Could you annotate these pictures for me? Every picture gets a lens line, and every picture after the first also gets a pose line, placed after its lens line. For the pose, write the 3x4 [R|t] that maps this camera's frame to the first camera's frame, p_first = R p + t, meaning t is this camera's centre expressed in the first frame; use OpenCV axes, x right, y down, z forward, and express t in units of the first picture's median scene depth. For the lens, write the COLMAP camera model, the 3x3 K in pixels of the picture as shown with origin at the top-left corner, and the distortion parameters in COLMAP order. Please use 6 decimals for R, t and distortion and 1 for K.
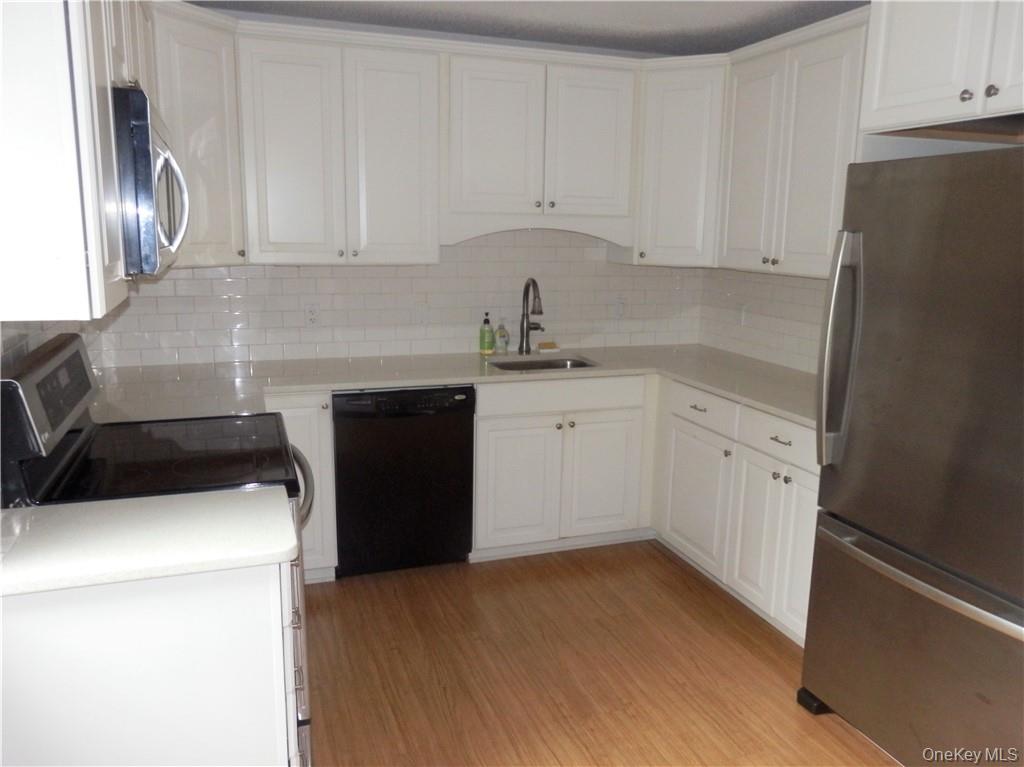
lens RADIAL K [[790.3, 0, 512.0], [0, 790.3, 383.5], [0, 0, 1]] dist [-0.003719, -0.000314]
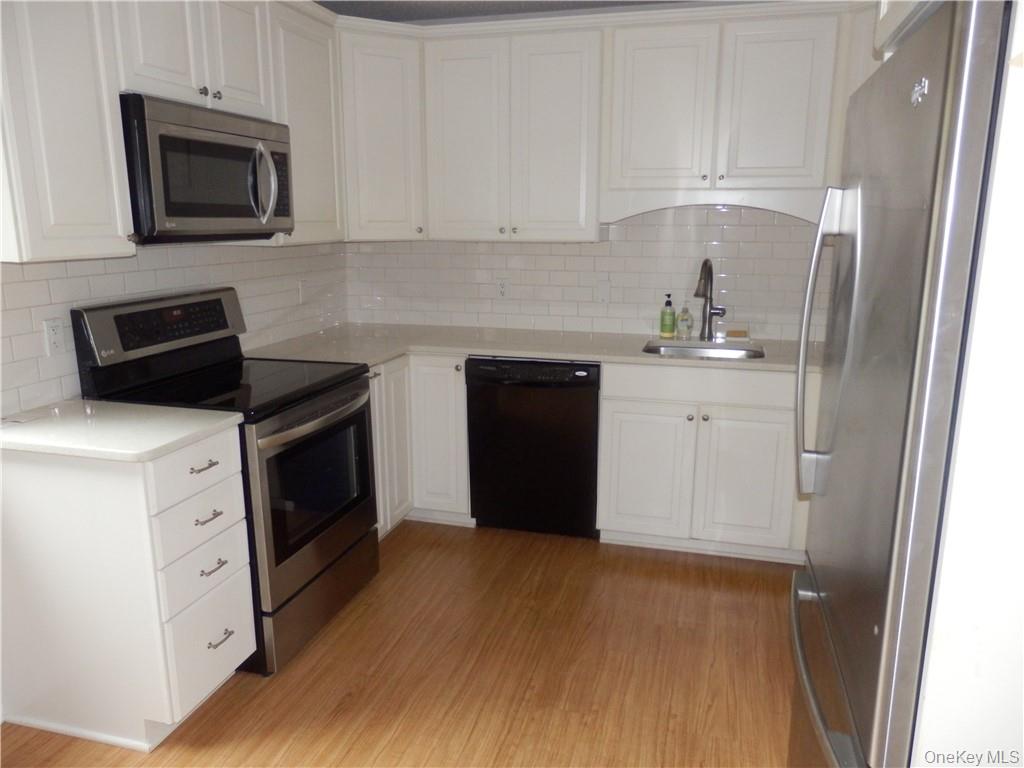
lens RADIAL K [[752.3, 0, 512.0], [0, 752.3, 384.0], [0, 0, 1]] dist [0.000199, 0.002160]
pose [[0.820888, 0.112216, -0.559955, 0.376798], [-0.101698, 0.993557, 0.050021, -0.008107], [0.561961, 0.015885, 0.827011, 0.150708]]
